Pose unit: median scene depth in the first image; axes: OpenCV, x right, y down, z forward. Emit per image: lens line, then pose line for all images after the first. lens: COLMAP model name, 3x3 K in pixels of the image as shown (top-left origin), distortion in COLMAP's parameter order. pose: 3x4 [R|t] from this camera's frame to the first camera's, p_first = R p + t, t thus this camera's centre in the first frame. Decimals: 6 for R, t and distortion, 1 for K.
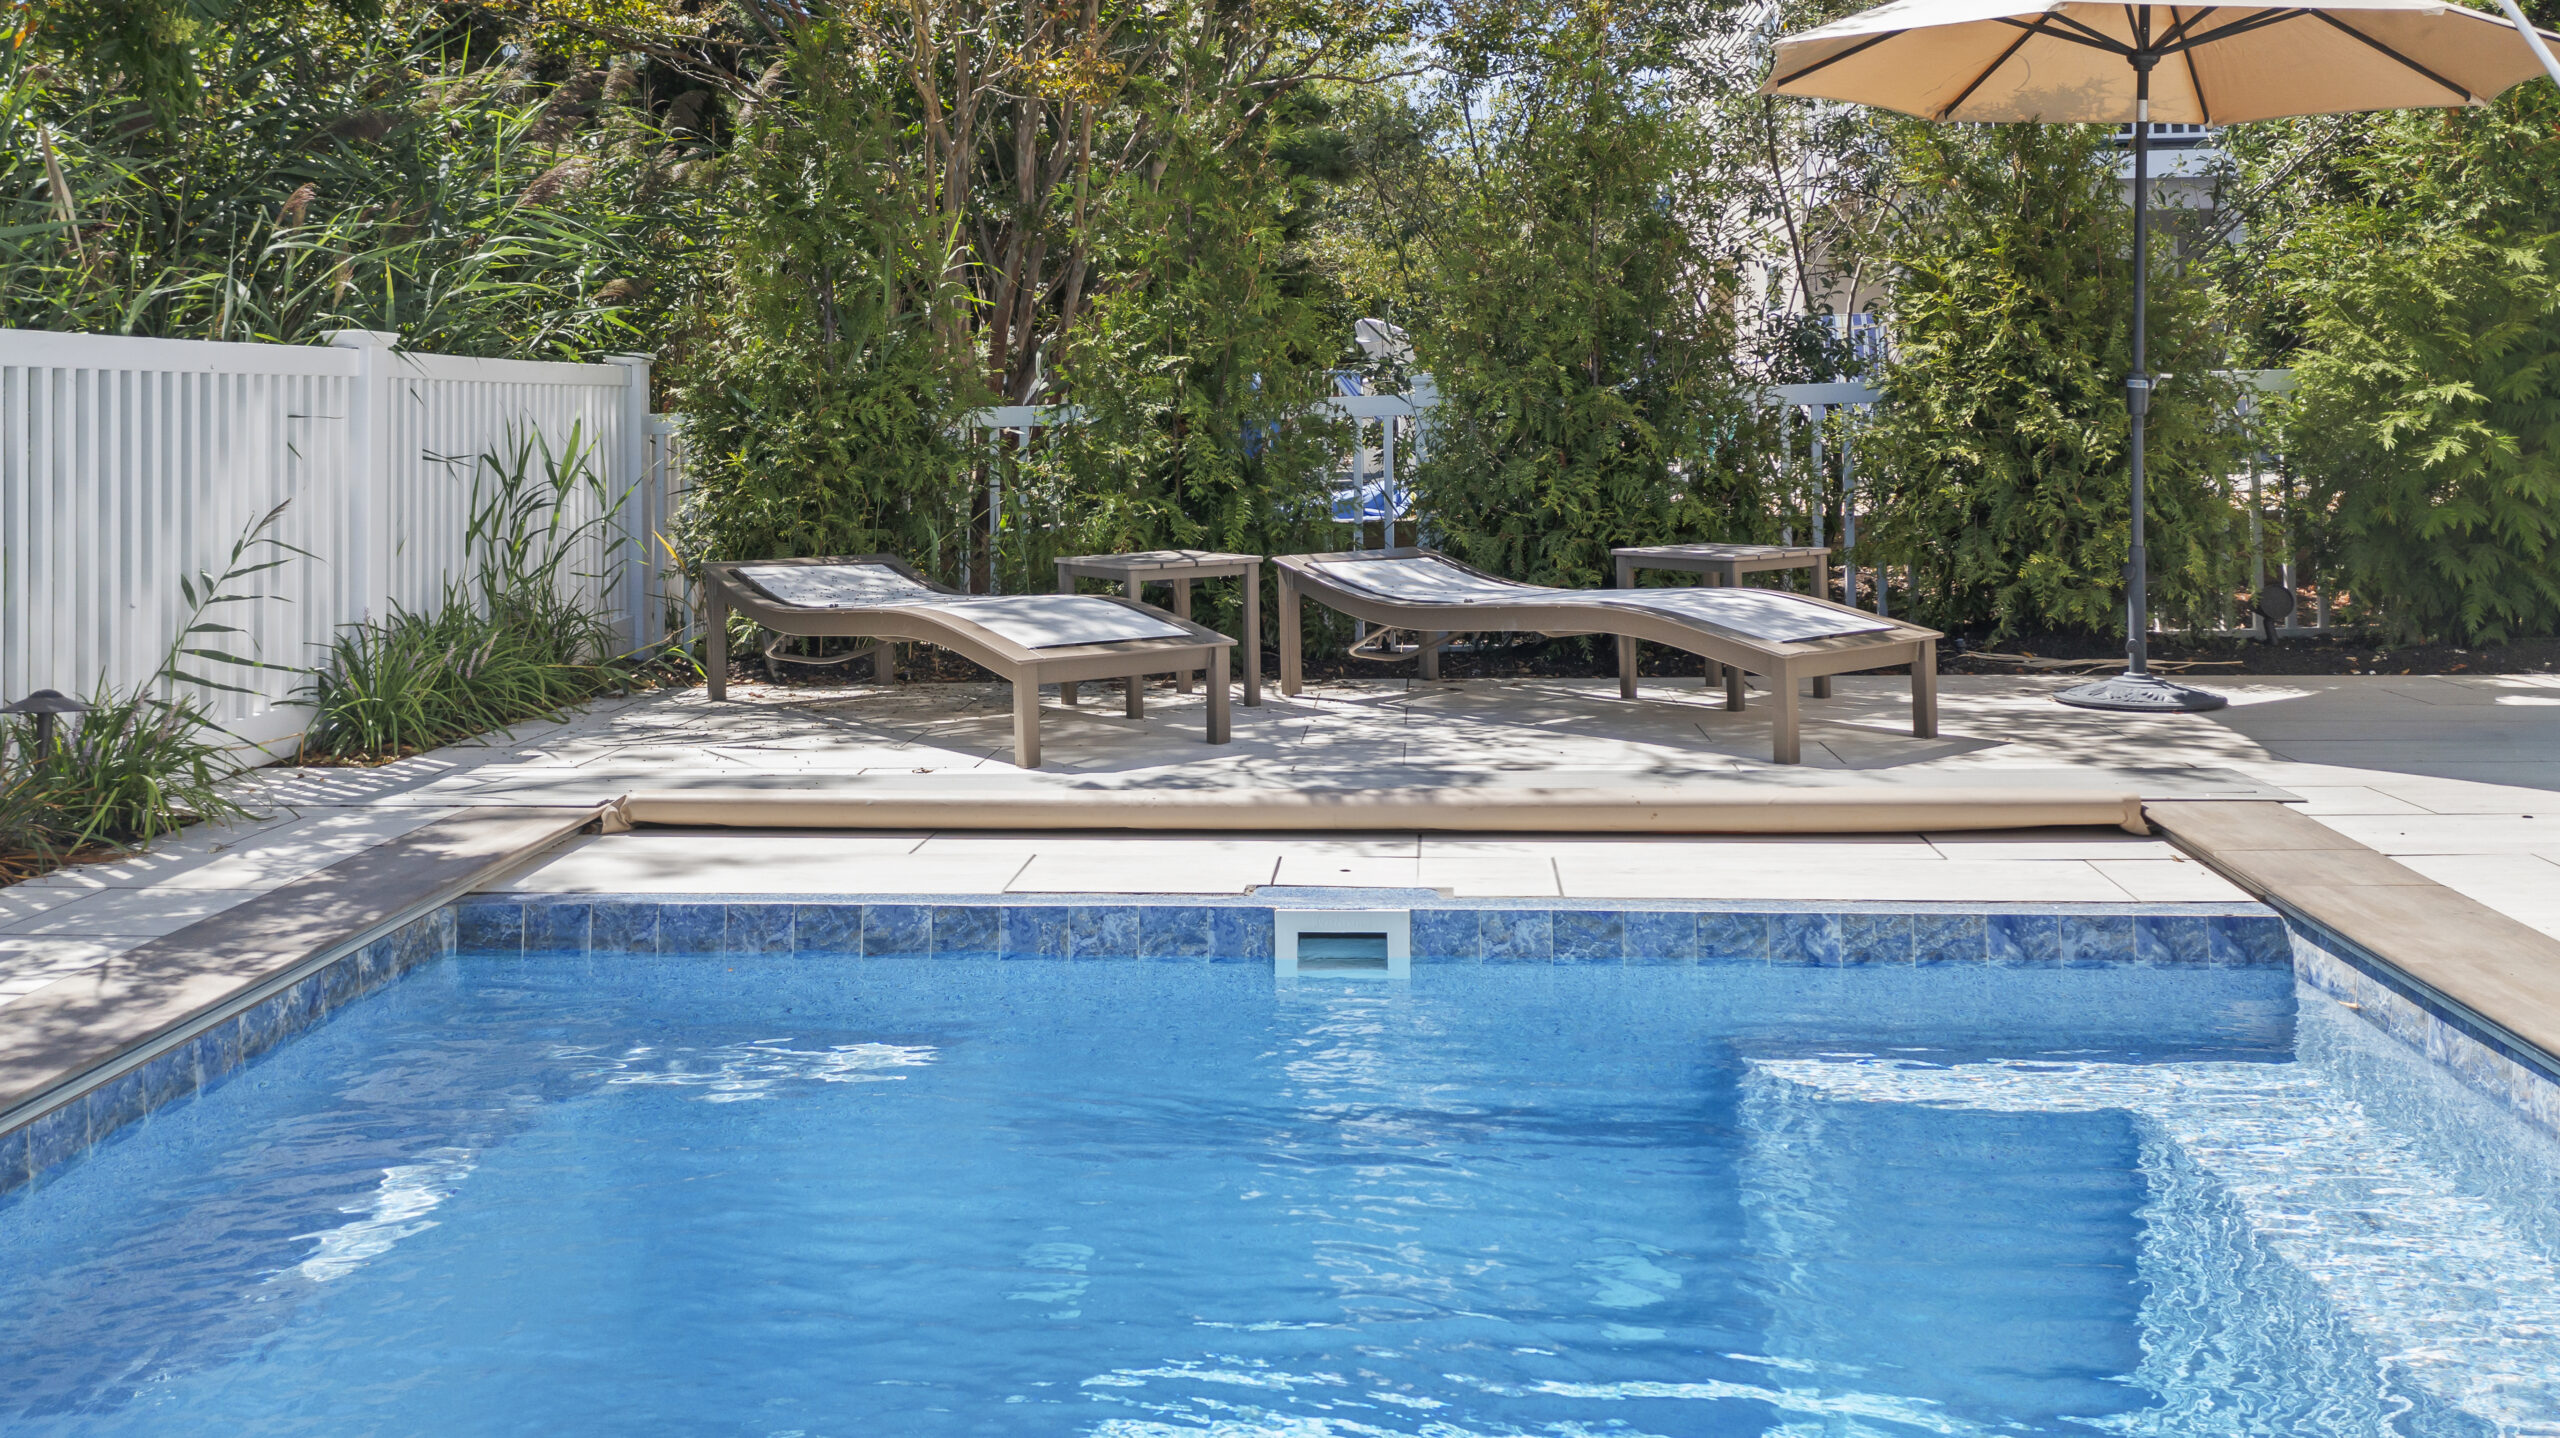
lens RADIAL K [[2143.0, 0, 1272.6], [0, 2143.0, 377.2], [0, 0, 1]] dist [0.001648, -0.000647]
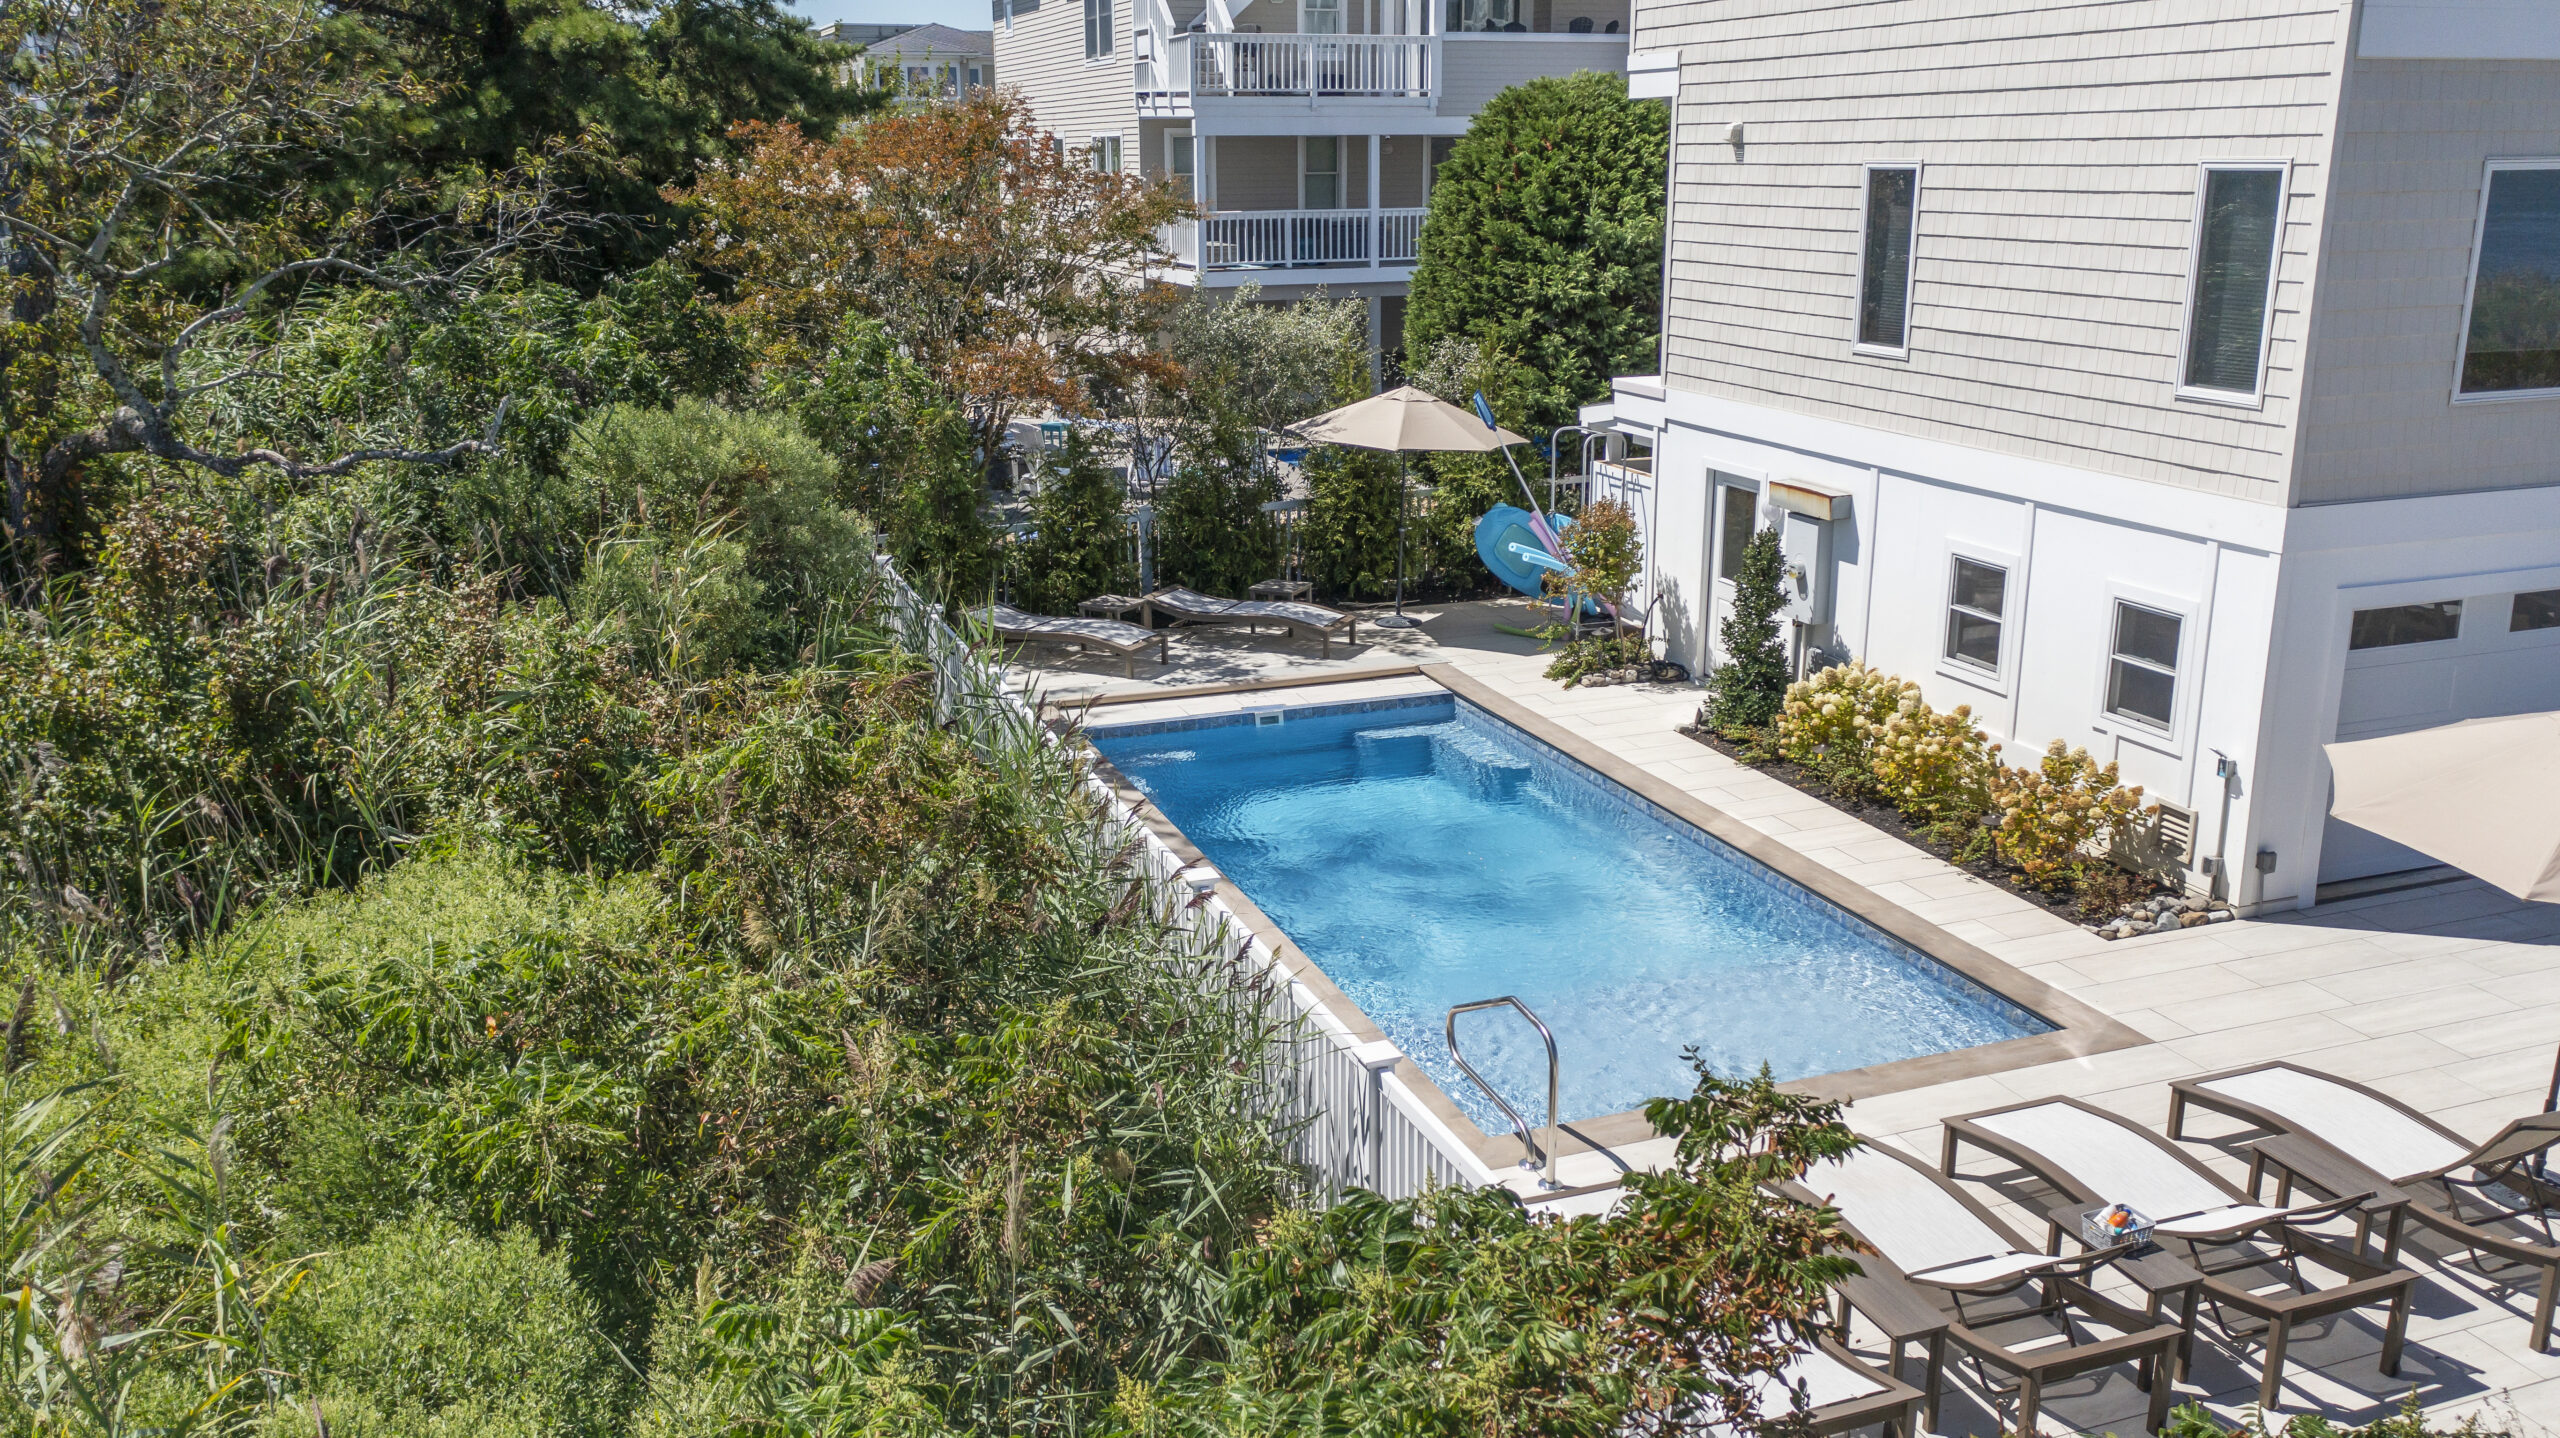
lens RADIAL K [[2067.8, 0, 1280.0], [0, 2067.8, 719.0], [0, 0, 1]] dist [0.006335, -0.000992]
pose [[0.911821, -0.104222, 0.397140, -1.005266], [-0.012073, 0.960024, 0.279658, -0.573257], [-0.410410, -0.259793, 0.874112, -1.695950]]
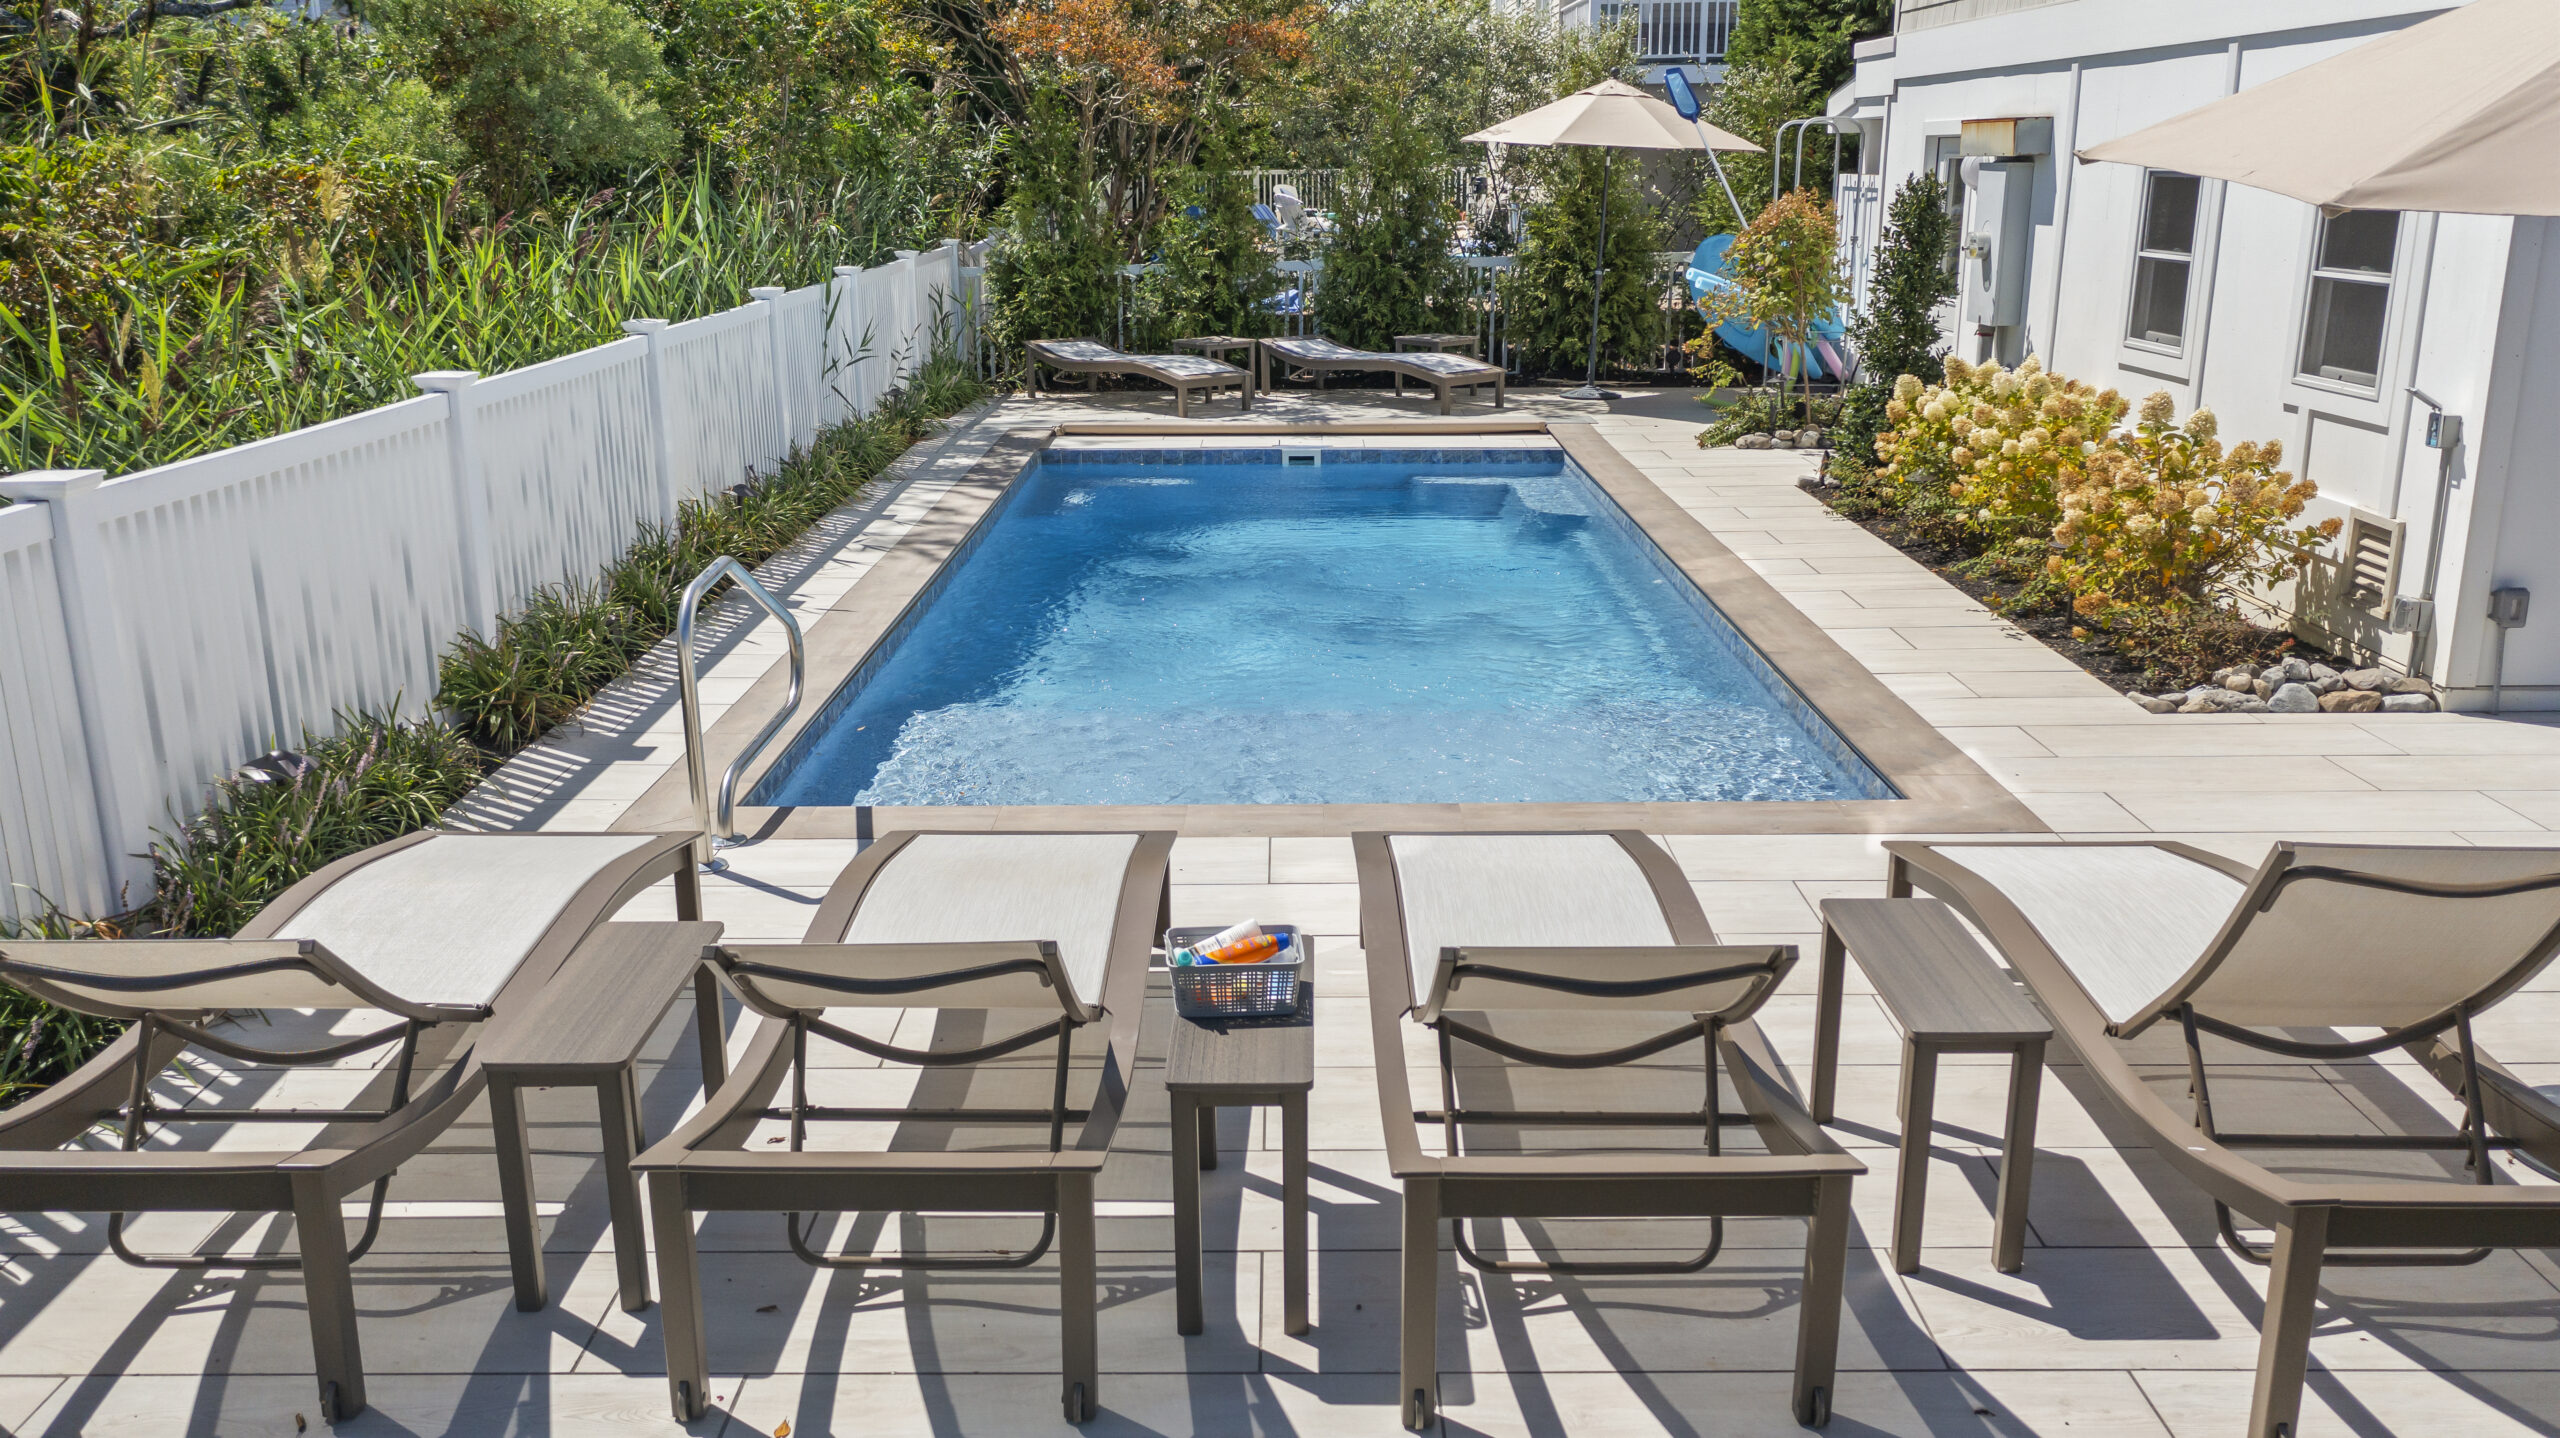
lens RADIAL K [[2050.0, 0, 1285.7], [0, 2050.0, 752.9], [0, 0, 1]] dist [0.000789, 0.008138]
pose [[0.997366, -0.012826, 0.071384, -0.142913], [-0.009104, 0.954316, 0.298661, -0.167978], [-0.071954, -0.298525, 0.951686, -1.400744]]
